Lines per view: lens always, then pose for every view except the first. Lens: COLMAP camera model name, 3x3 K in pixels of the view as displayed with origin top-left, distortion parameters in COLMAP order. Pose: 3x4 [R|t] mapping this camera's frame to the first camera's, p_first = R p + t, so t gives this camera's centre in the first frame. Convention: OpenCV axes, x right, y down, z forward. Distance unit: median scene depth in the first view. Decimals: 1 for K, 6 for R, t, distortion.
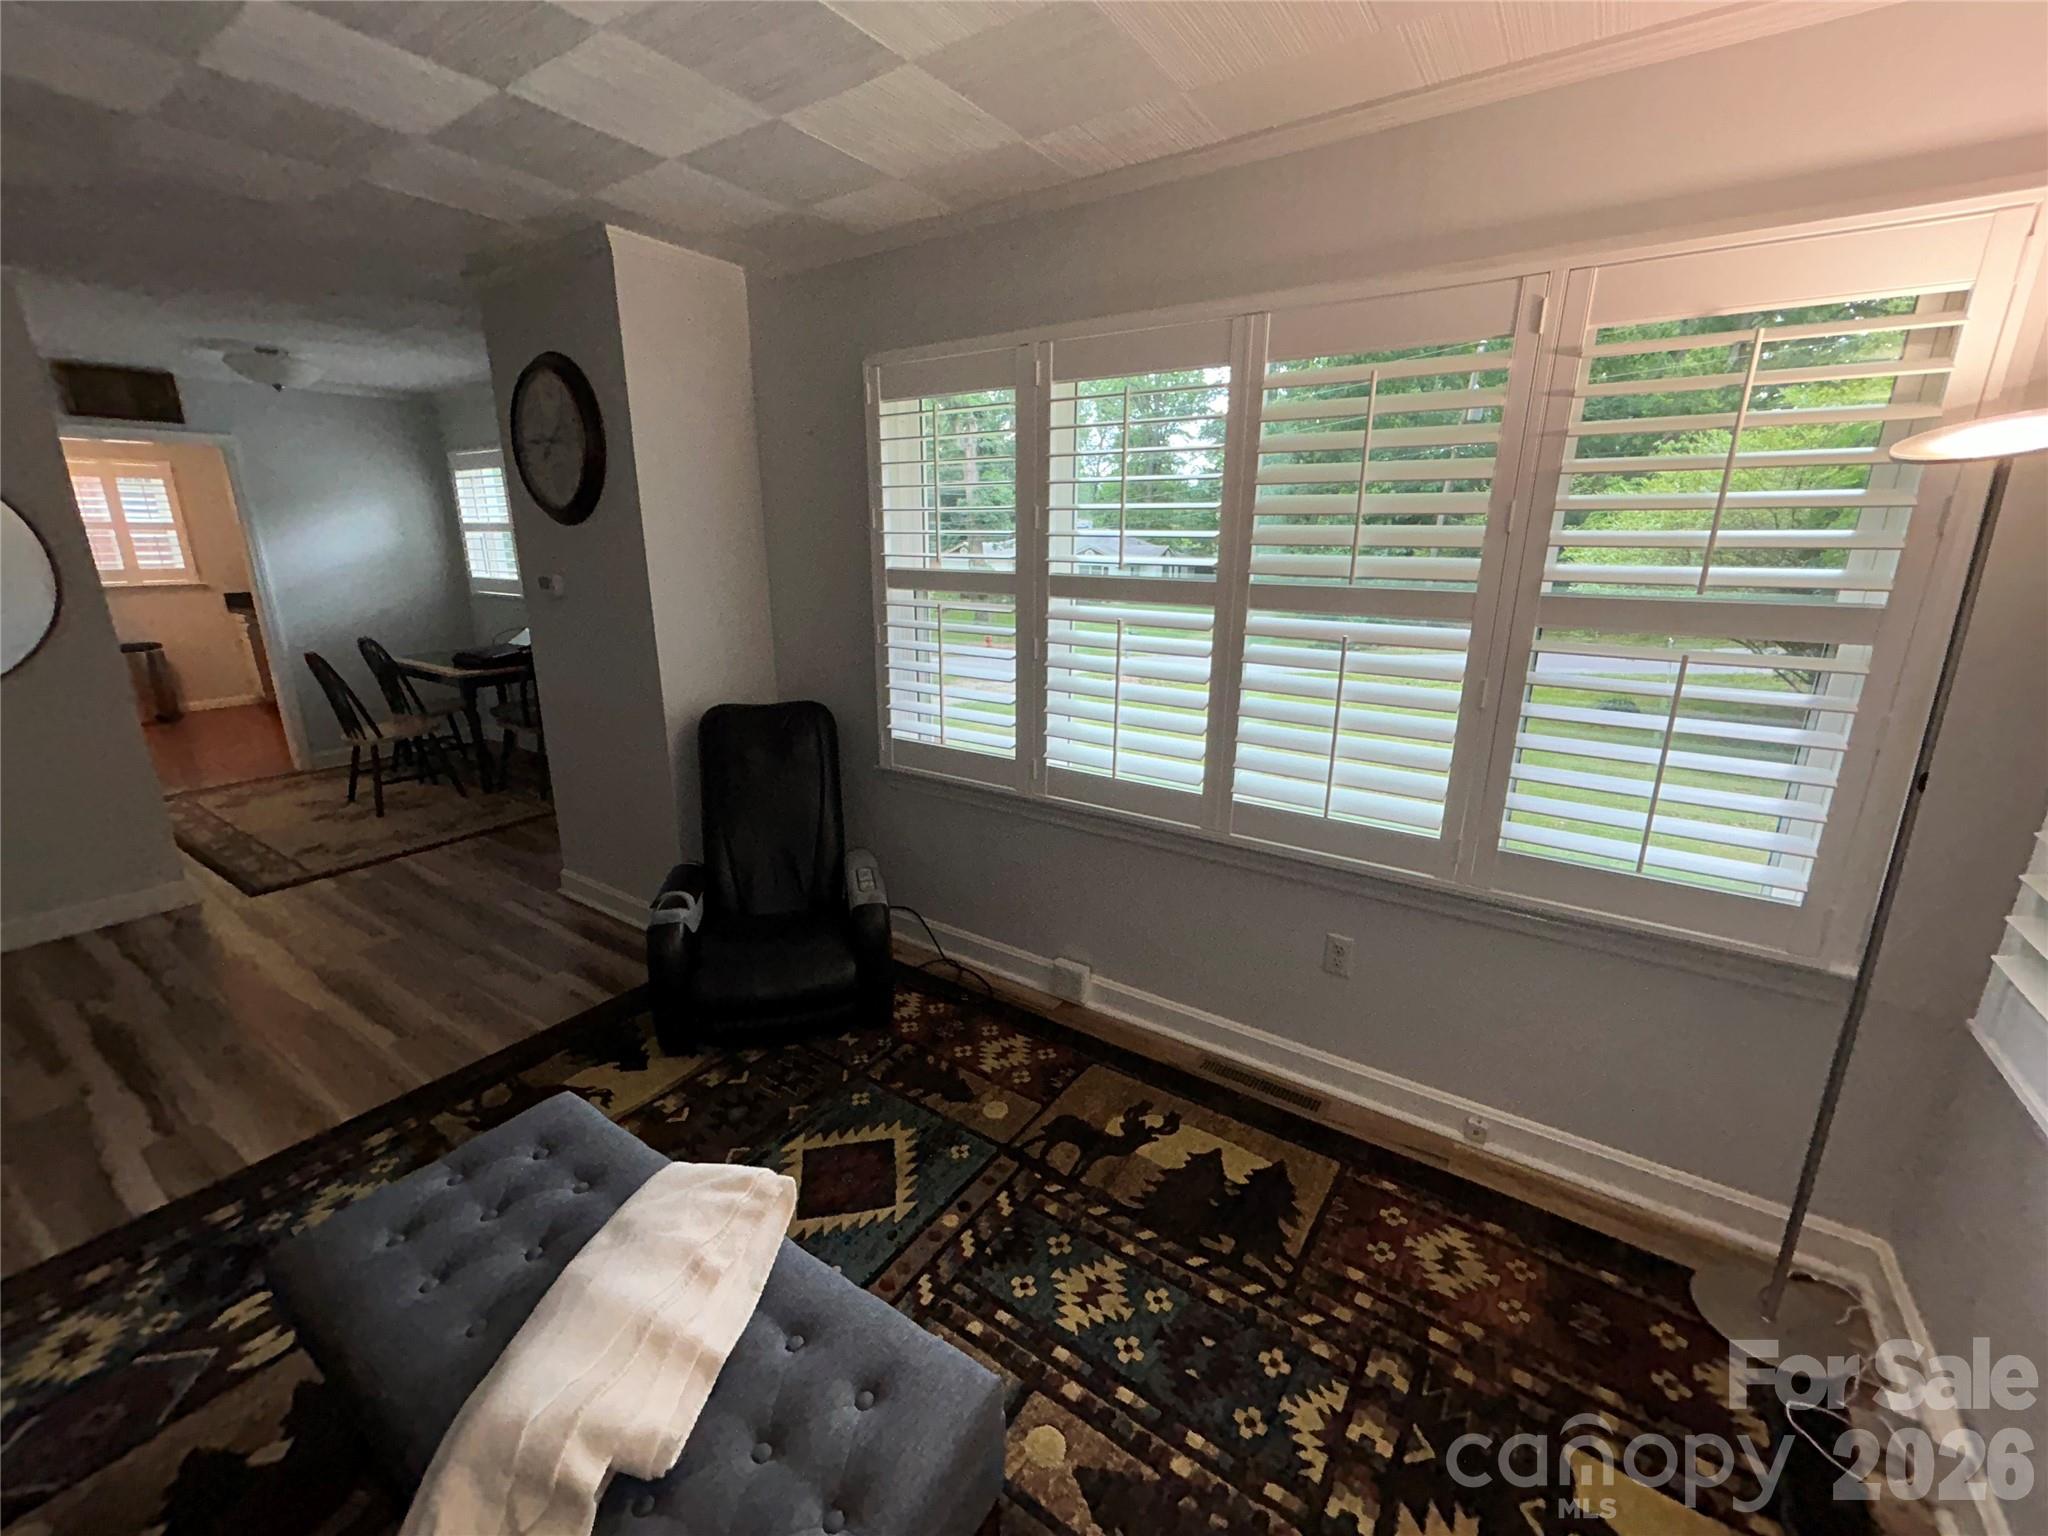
lens RADIAL K [[827.7, 0, 1027.3], [0, 827.7, 766.7], [0, 0, 1]] dist [-0.001120, 0.000828]
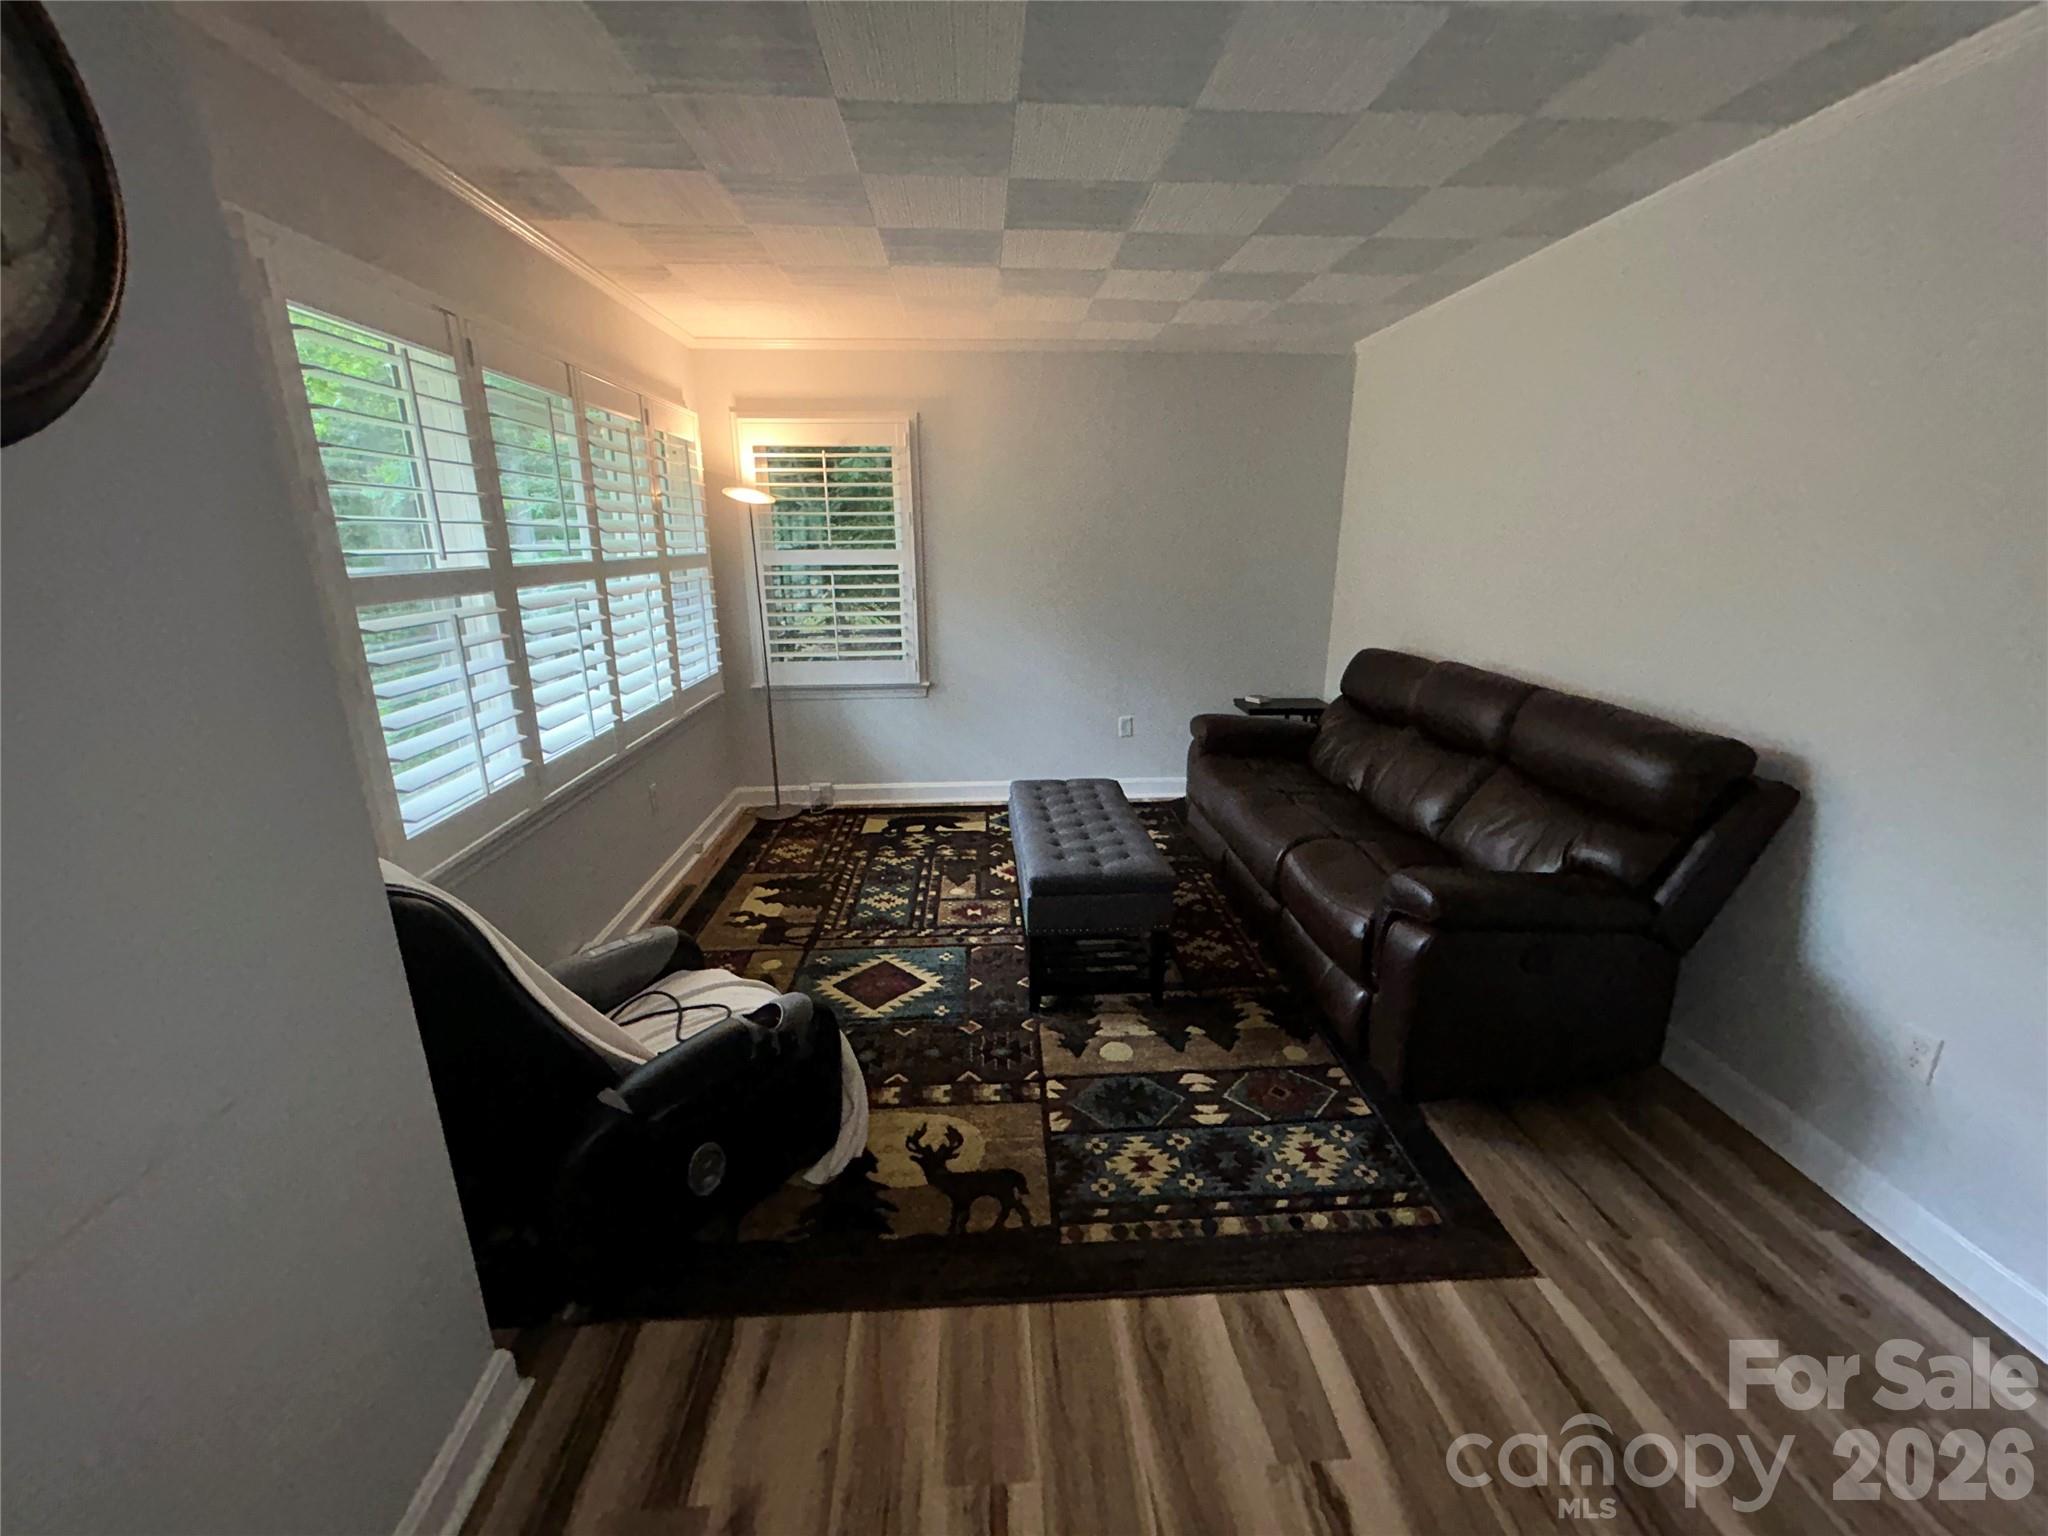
lens RADIAL K [[827.7, 0, 1027.6], [0, 827.7, 763.7], [0, 0, 1]] dist [-0.001120, 0.000828]
pose [[-0.611344, -0.216222, 0.761253, -1.245878], [0.213232, 0.881364, 0.421579, -0.340847], [-0.762096, 0.420054, -0.492711, 1.234782]]
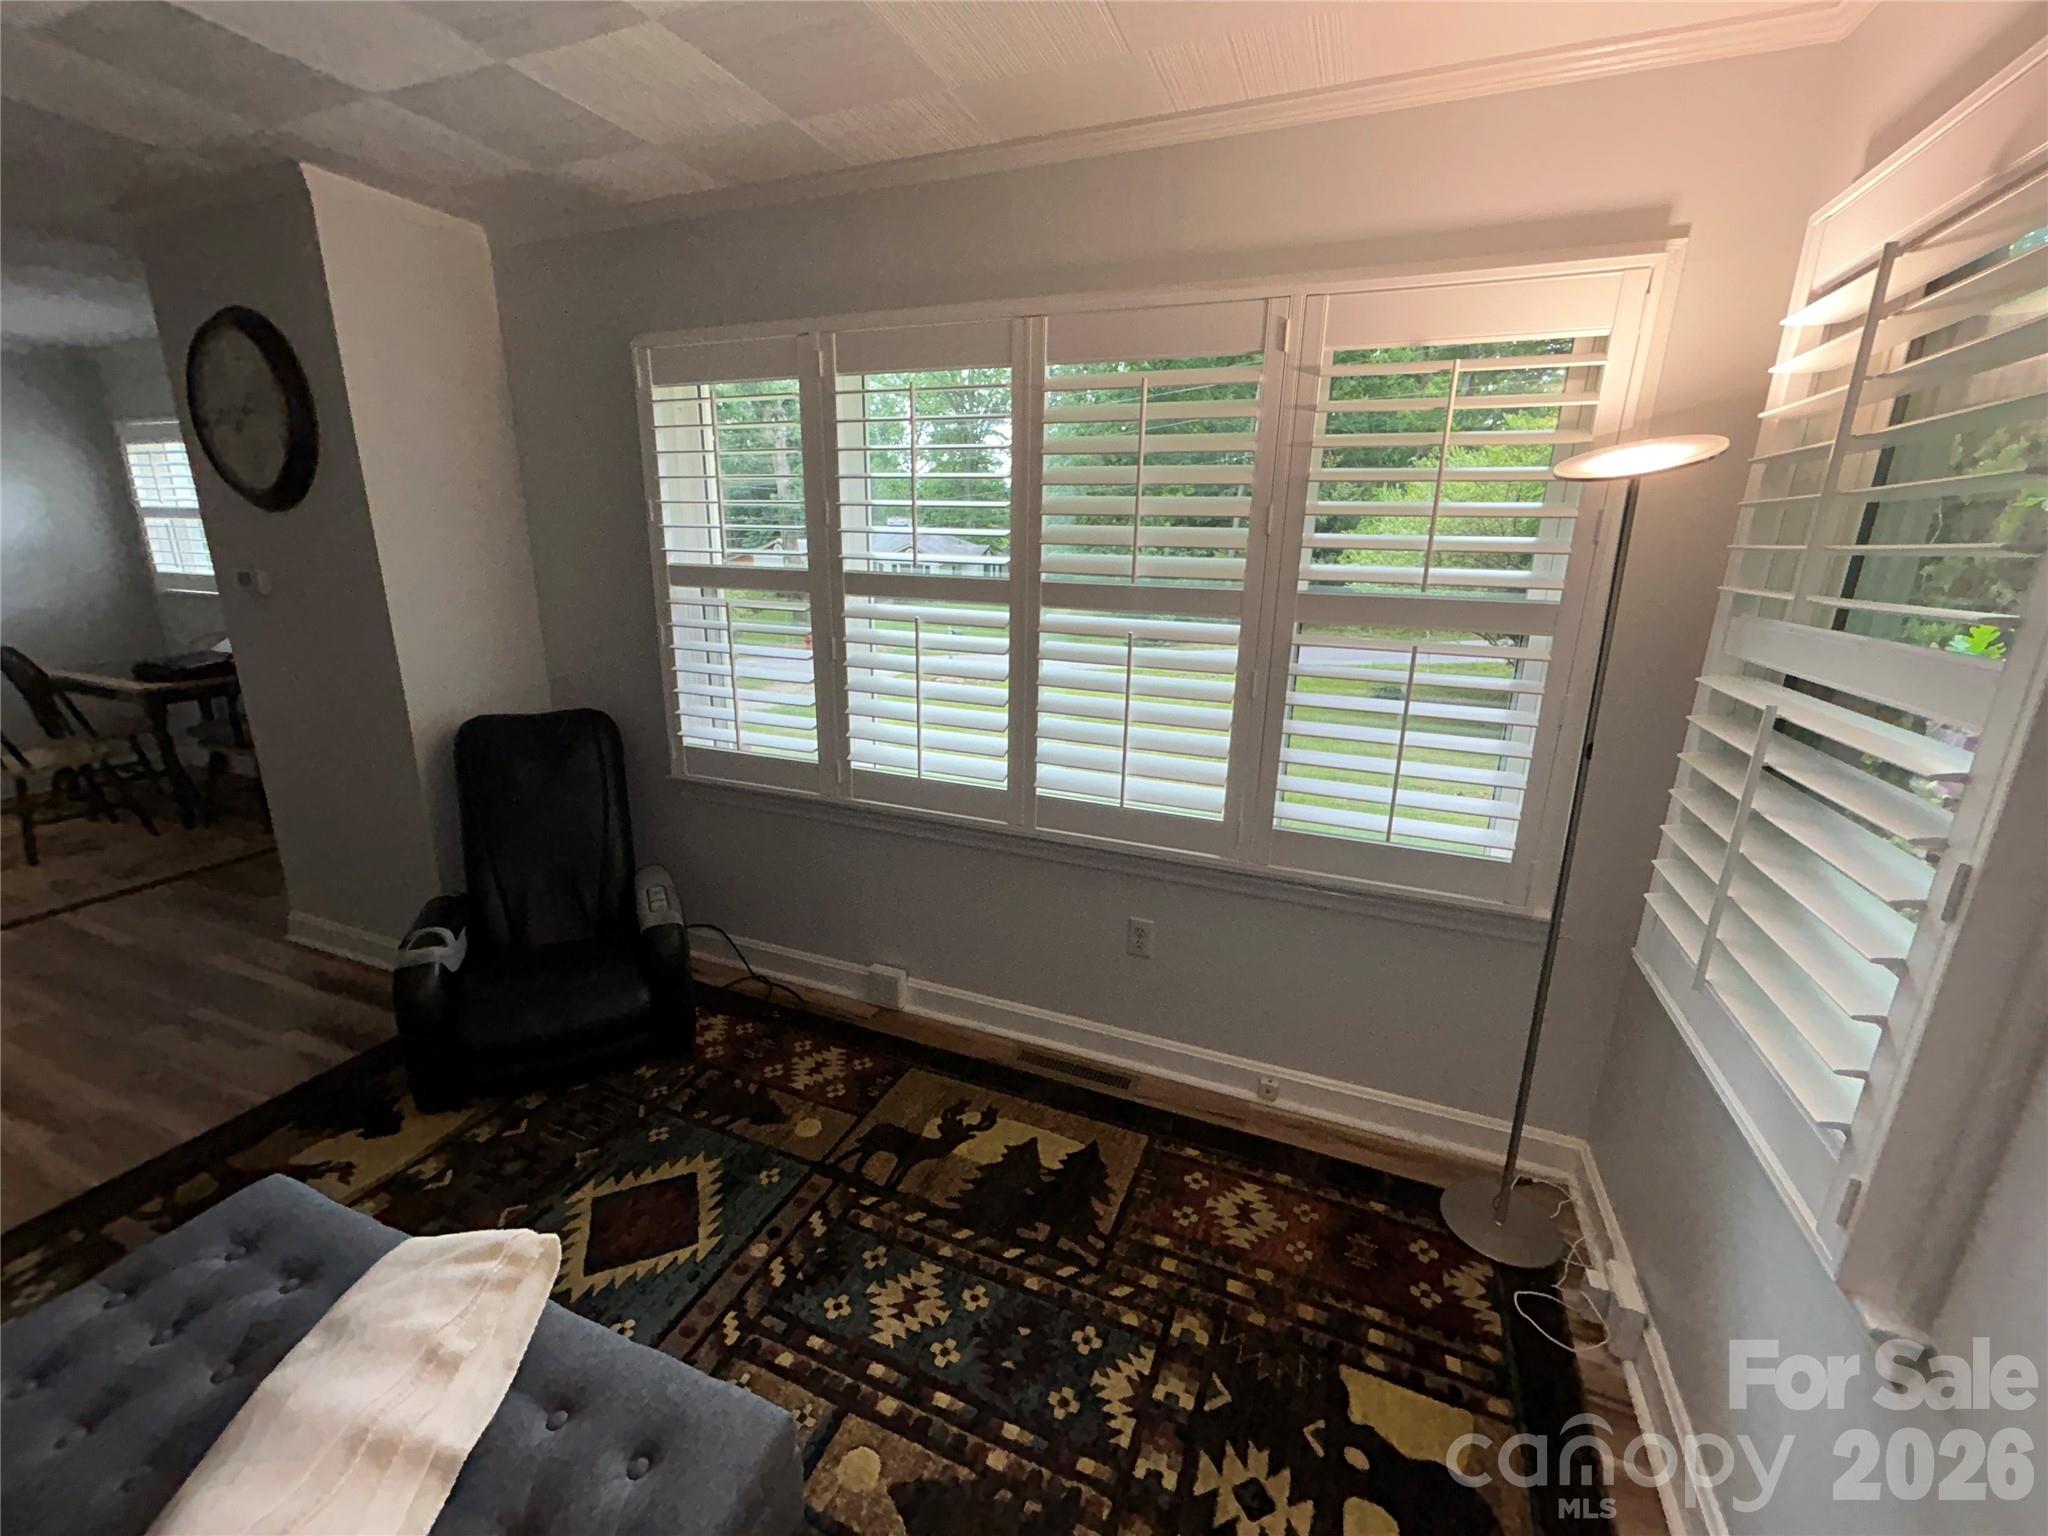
lens RADIAL K [[827.7, 0, 1026.4], [0, 827.7, 766.9], [0, 0, 1]] dist [-0.001120, 0.000828]
pose [[0.978439, -0.042167, 0.202188, 0.033696], [0.041860, 0.999107, 0.005797, 0.000318], [-0.202252, 0.002792, 0.979330, 0.004422]]
